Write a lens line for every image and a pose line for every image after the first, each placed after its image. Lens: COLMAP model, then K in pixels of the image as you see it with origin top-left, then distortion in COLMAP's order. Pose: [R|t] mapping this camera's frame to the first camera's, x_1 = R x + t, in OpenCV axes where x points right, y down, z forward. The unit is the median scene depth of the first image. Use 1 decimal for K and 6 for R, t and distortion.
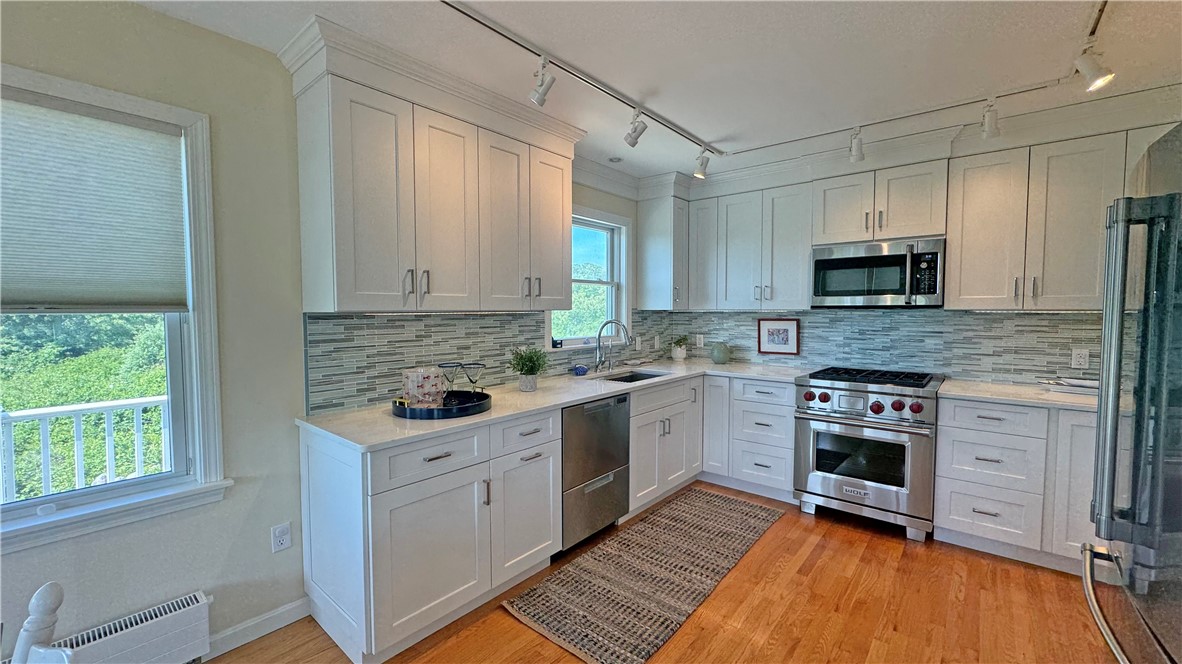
lens RADIAL K [[471.0, 0, 591.0], [0, 471.0, 332.0], [0, 0, 1]] dist [-0.004797, -0.000096]
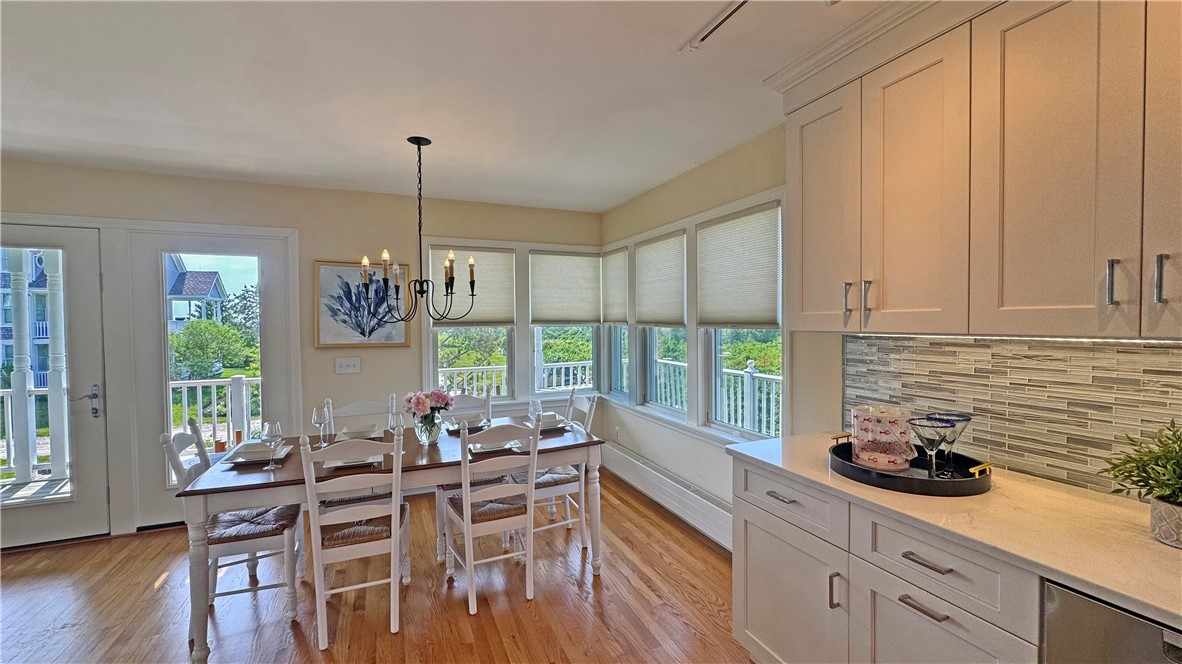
lens RADIAL K [[471.0, 0, 591.0], [0, 471.0, 332.0], [0, 0, 1]] dist [-0.004797, -0.000096]
pose [[-0.442883, 0.027582, -0.896155, 0.506362], [-0.032161, 0.998395, 0.046623, -0.063136], [0.896002, 0.049470, -0.441285, 0.862205]]
